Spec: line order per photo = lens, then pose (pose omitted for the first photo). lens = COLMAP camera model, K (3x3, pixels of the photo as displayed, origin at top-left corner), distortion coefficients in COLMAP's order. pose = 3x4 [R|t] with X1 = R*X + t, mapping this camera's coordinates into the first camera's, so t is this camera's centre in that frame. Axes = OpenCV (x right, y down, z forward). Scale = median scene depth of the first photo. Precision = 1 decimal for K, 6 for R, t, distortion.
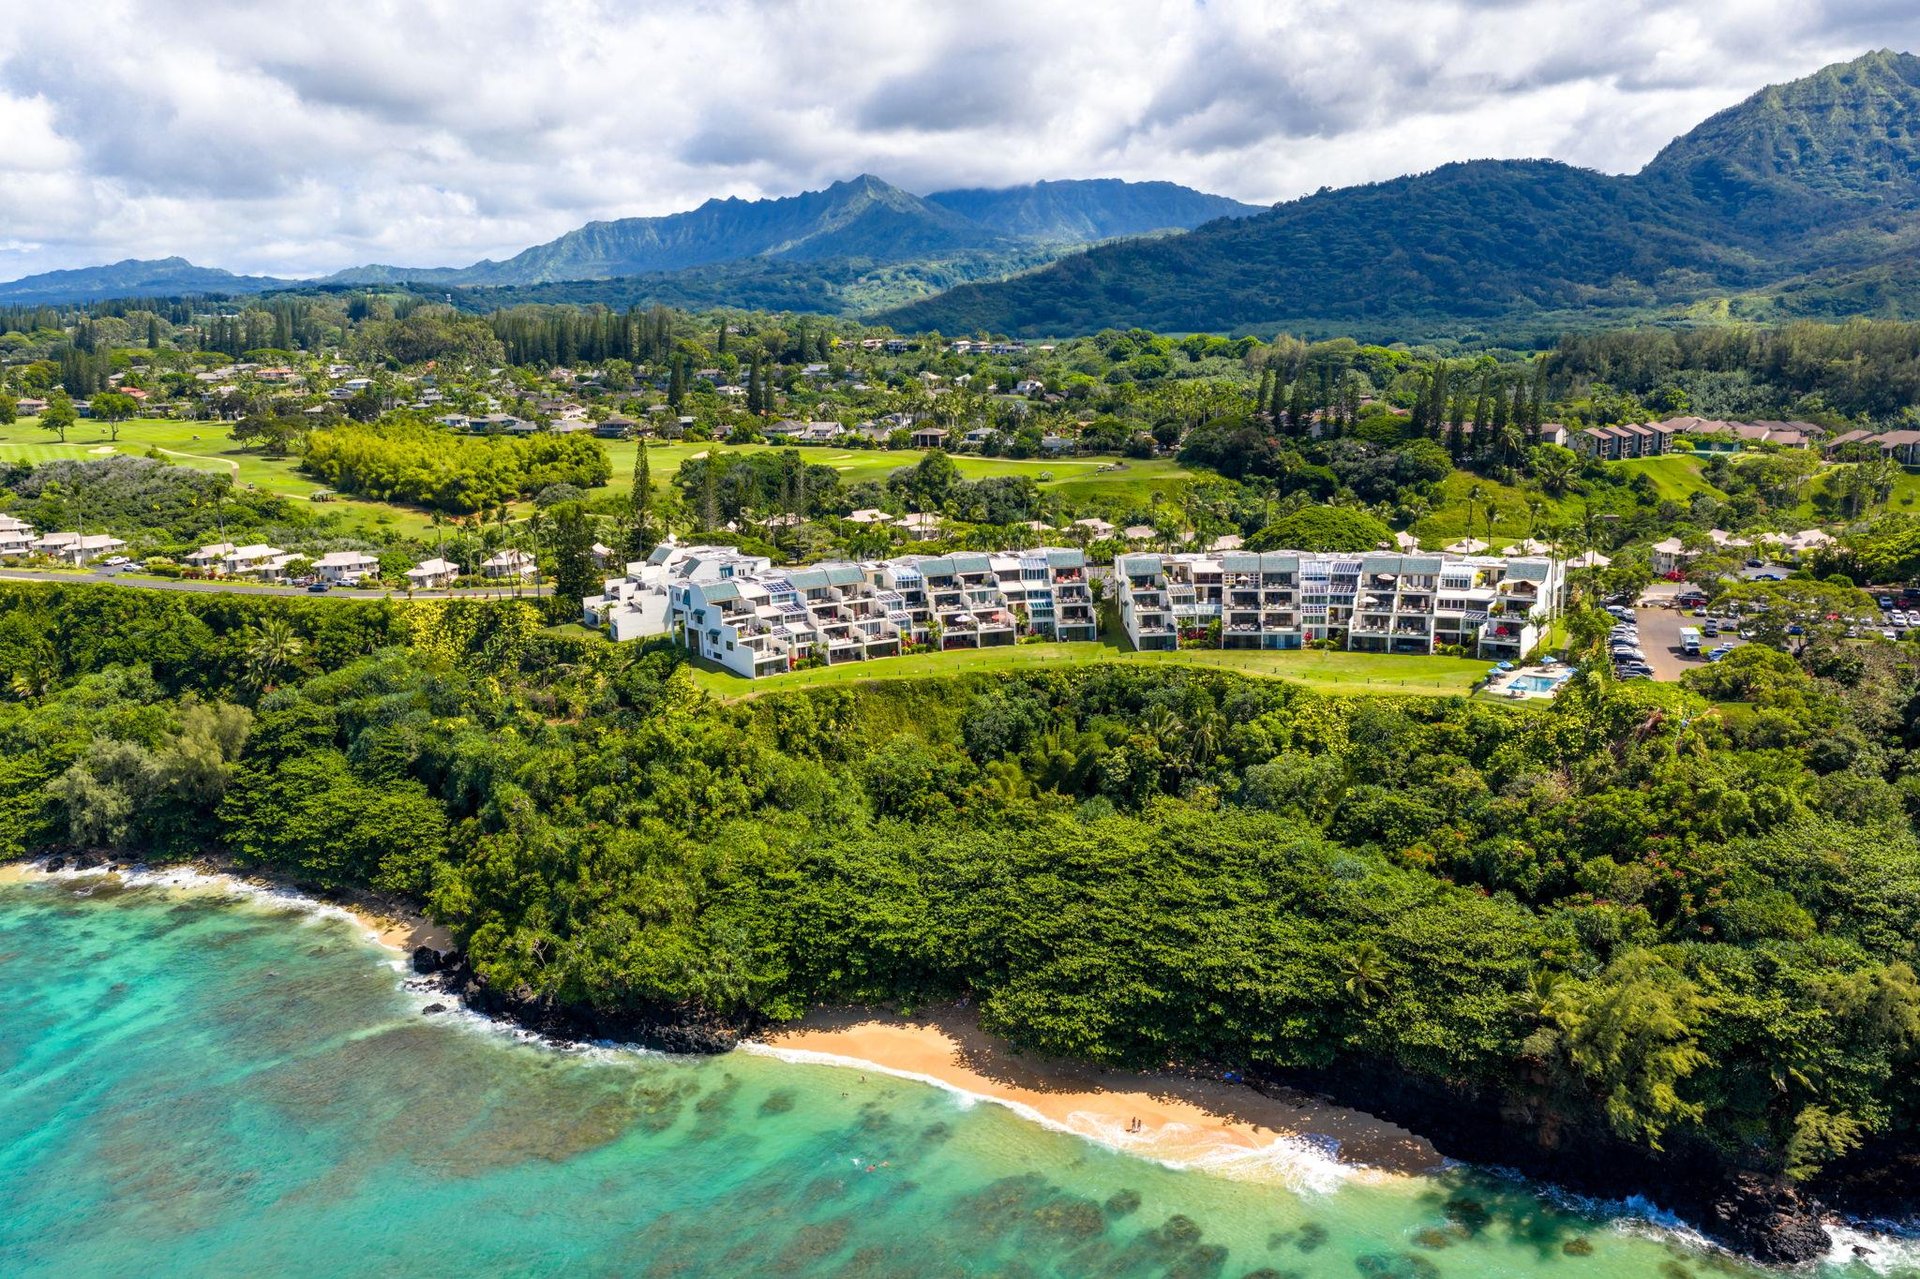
lens RADIAL K [[1659.2, 0, 960.0], [0, 1659.2, 639.5], [0, 0, 1]] dist [0.005898, -0.008511]
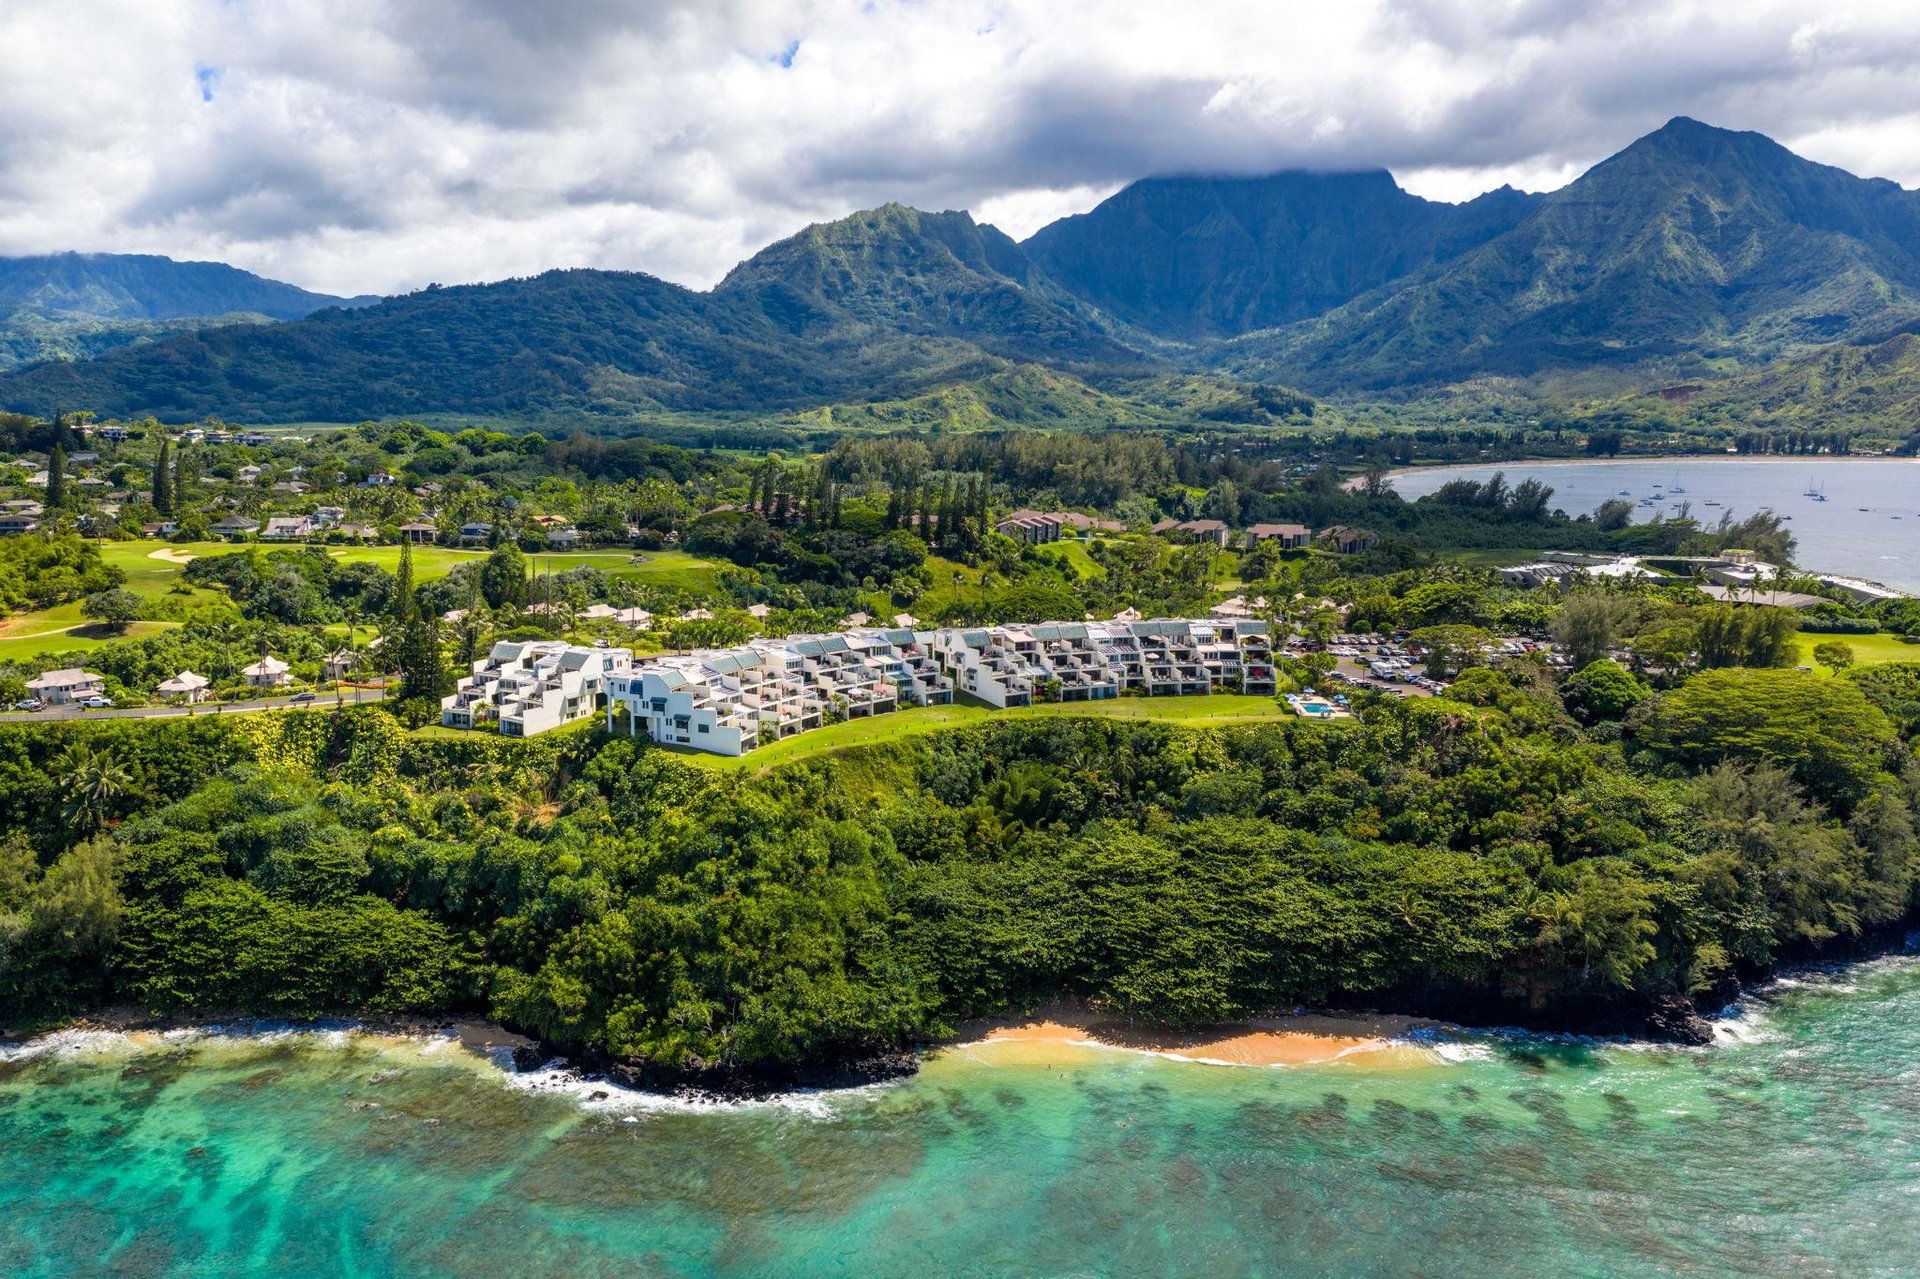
lens RADIAL K [[1612.7, 0, 960.0], [0, 1612.7, 639.5], [0, 0, 1]] dist [0.012256, -0.013177]
pose [[0.850536, -0.046009, 0.523901, -0.470163], [0.072854, 0.996869, -0.030731, -0.008291], [-0.520847, 0.064306, 0.851225, 0.014147]]
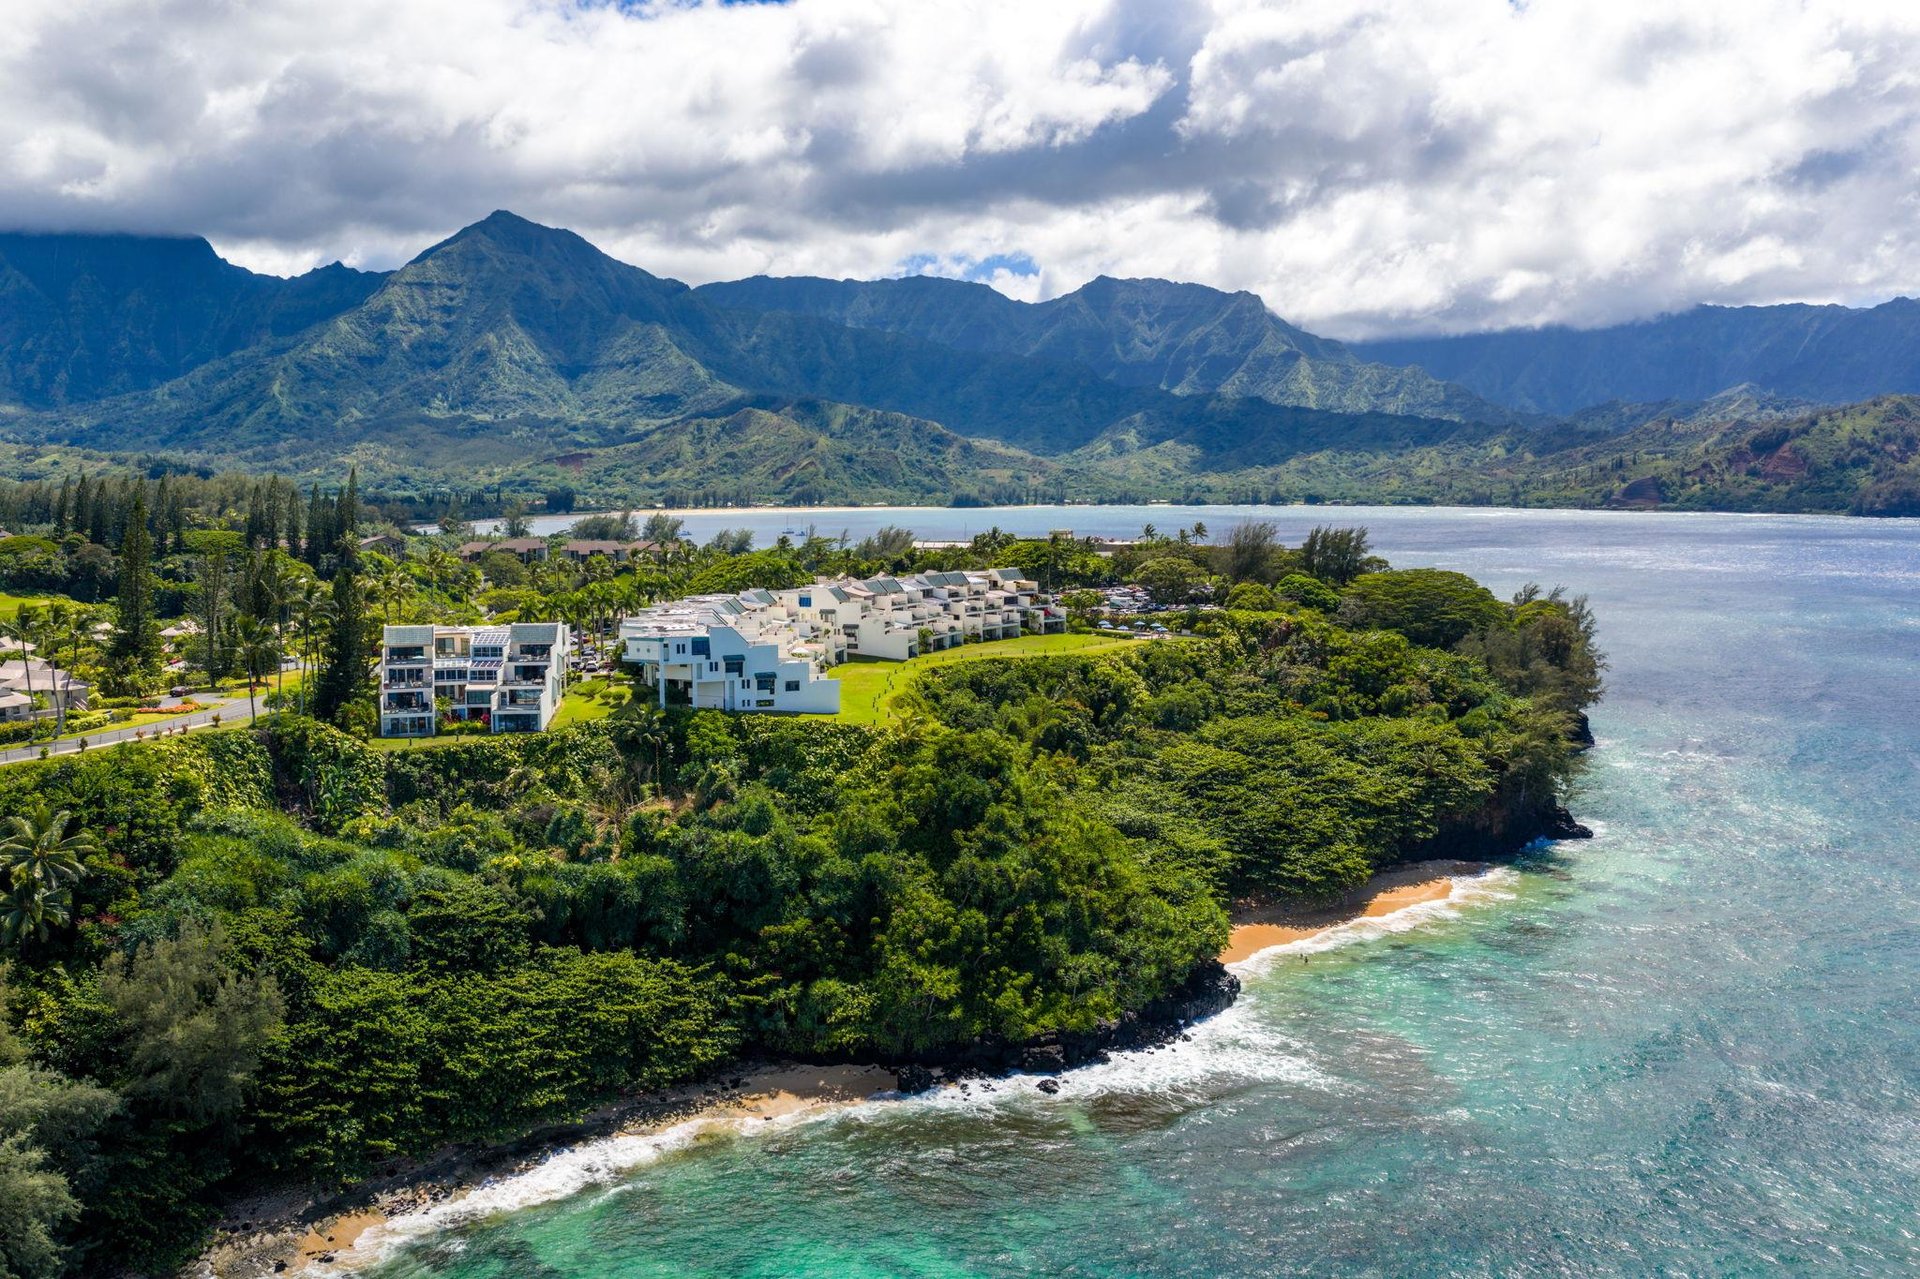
lens RADIAL K [[1592.2, 0, 960.0], [0, 1592.2, 639.5], [0, 0, 1]] dist [0.028648, -0.053046]
pose [[0.302712, -0.072666, 0.950308, -0.800369], [0.186634, 0.982305, 0.015663, -0.015064], [-0.934630, 0.172619, 0.310917, 0.556821]]
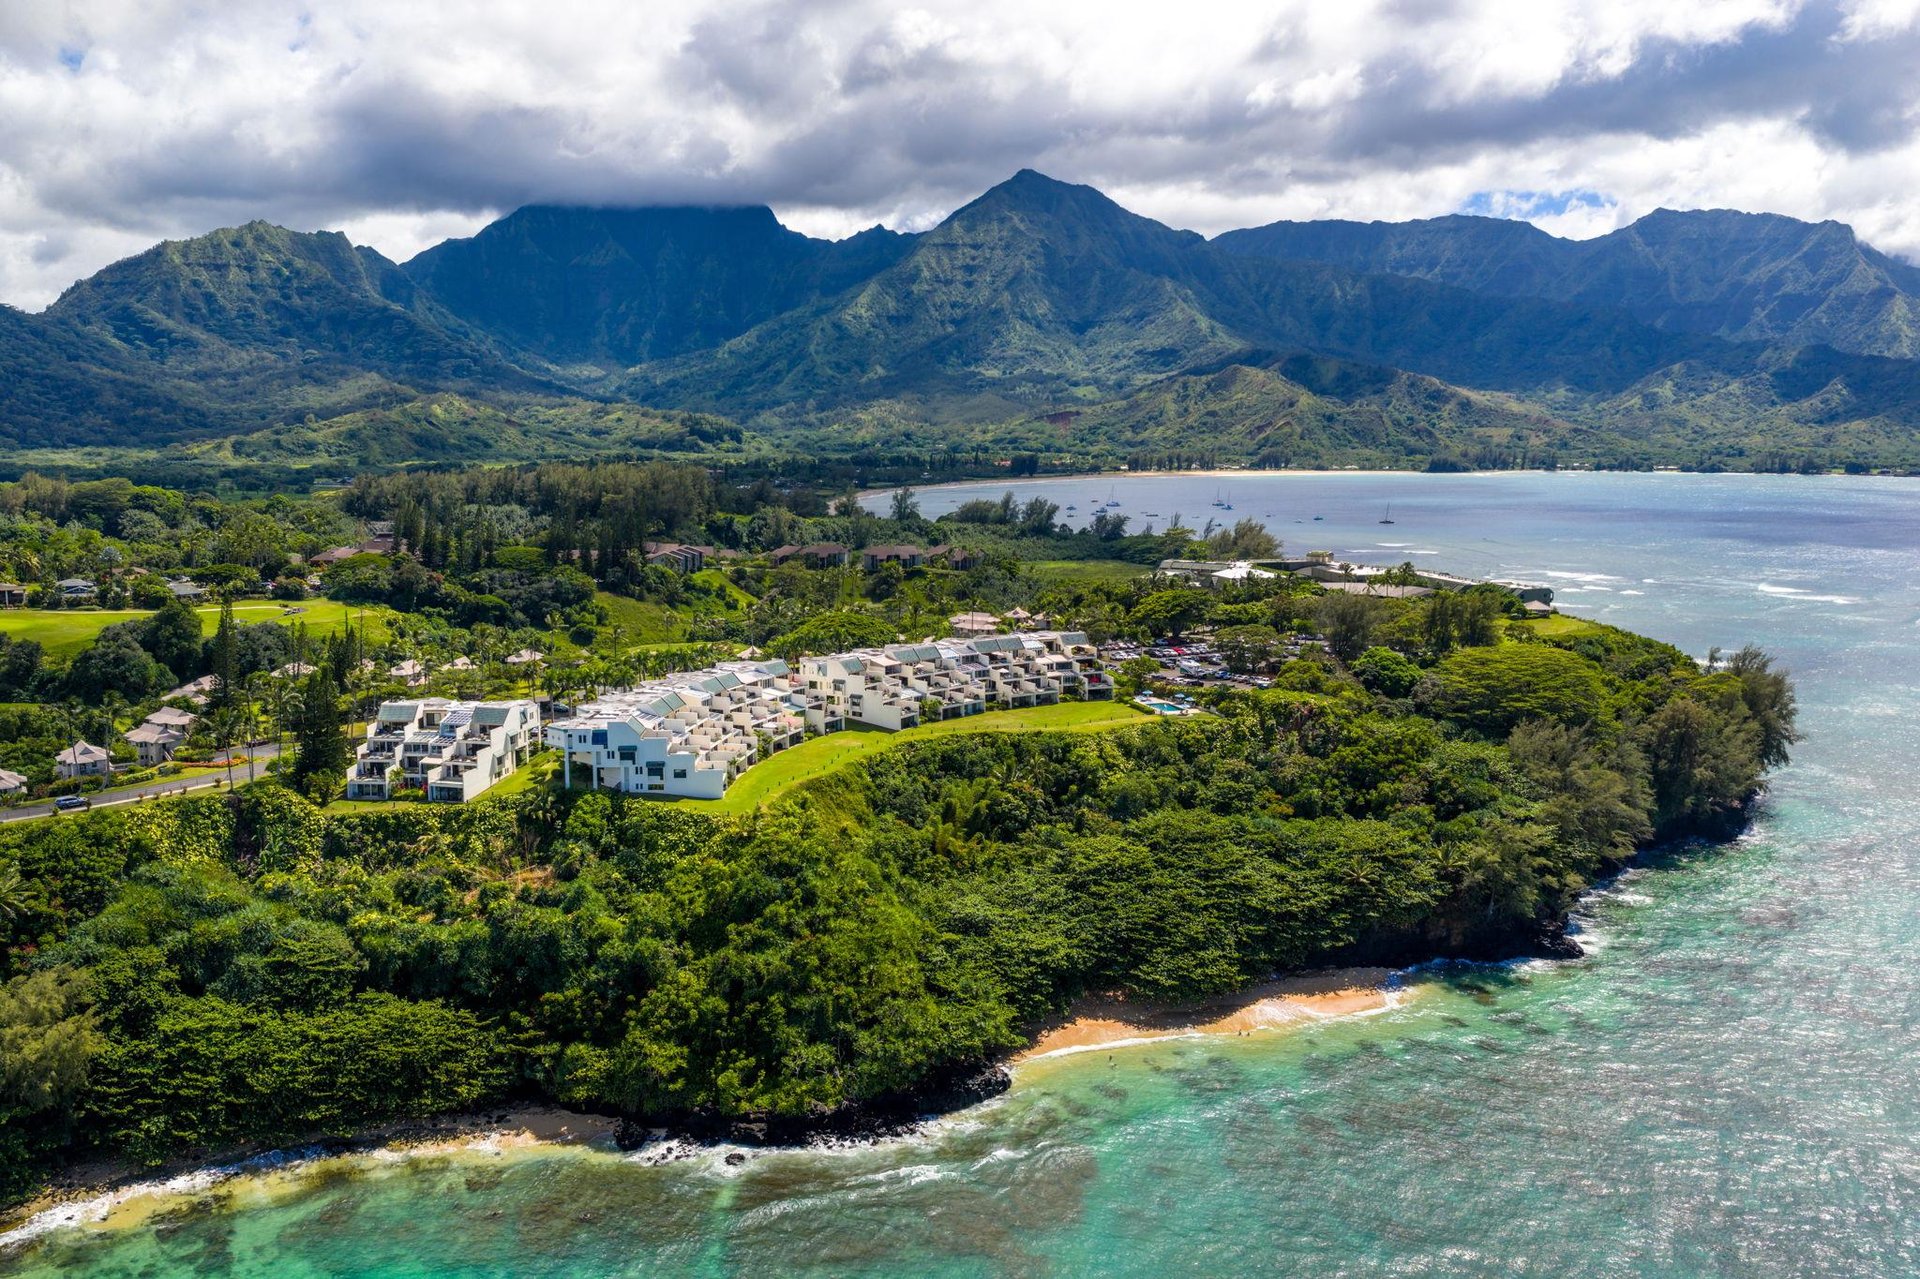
lens RADIAL K [[1592.2, 0, 960.0], [0, 1592.2, 639.5], [0, 0, 1]] dist [0.028648, -0.053046]
pose [[0.595298, -0.083633, 0.799141, -0.715452], [0.145138, 0.989401, -0.004572, -0.042852], [-0.790288, 0.118707, 0.601127, 0.214913]]
